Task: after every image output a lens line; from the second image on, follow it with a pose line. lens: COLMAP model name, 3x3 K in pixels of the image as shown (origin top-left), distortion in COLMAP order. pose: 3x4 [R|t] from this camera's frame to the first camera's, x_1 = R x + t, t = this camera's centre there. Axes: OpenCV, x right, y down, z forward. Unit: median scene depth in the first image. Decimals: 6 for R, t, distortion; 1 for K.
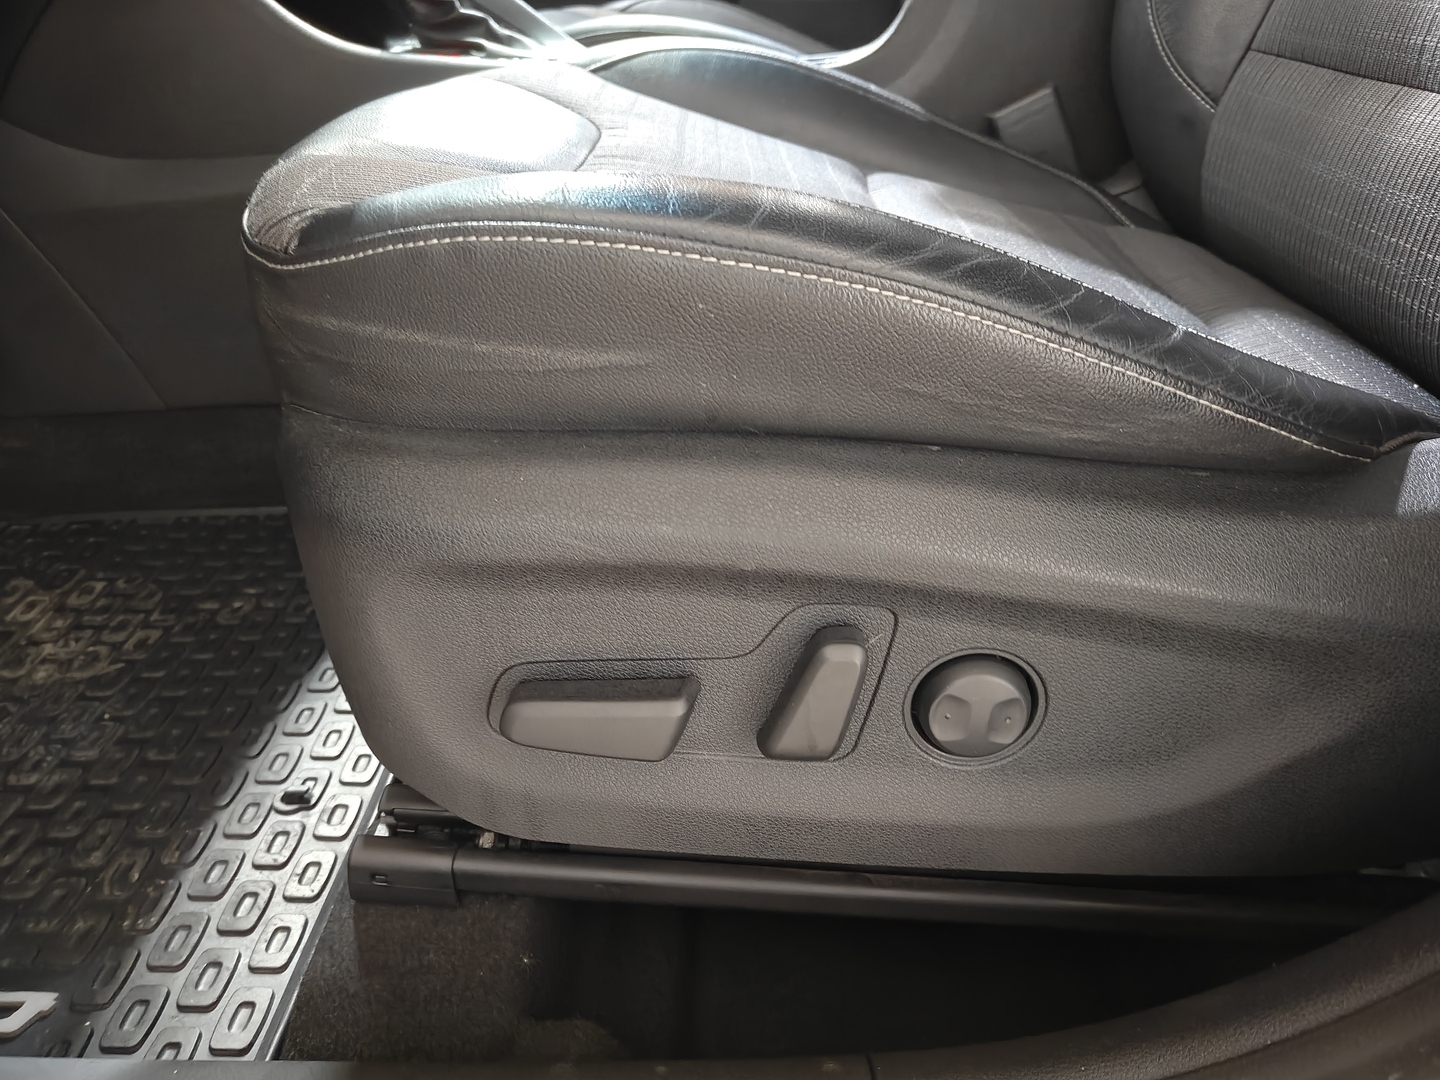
lens RADIAL K [[1016.9, 0, 721.7], [0, 1016.9, 548.8], [0, 0, 1]] dist [0.002998, -0.007148]
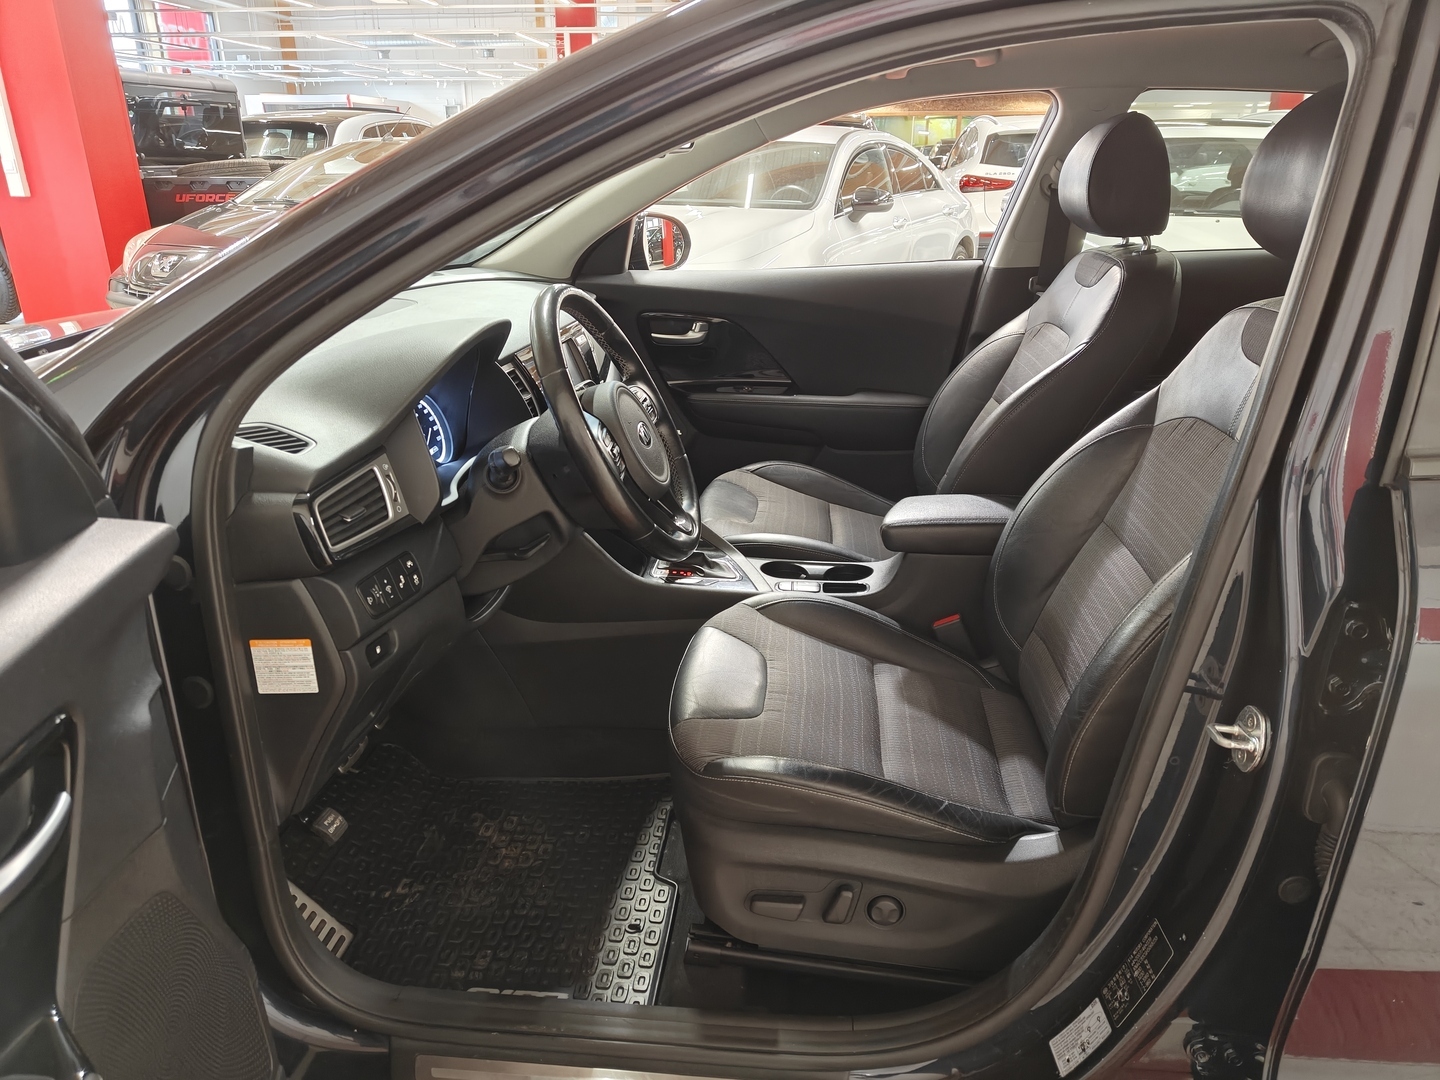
lens RADIAL K [[1016.9, 0, 716.9], [0, 1016.9, 529.1], [0, 0, 1]] dist [0.002998, -0.007148]
pose [[0.997229, 0.036763, -0.064678, -0.095462], [-0.046592, 0.986388, -0.157697, -0.356294], [0.058000, 0.160273, 0.985367, -1.713333]]
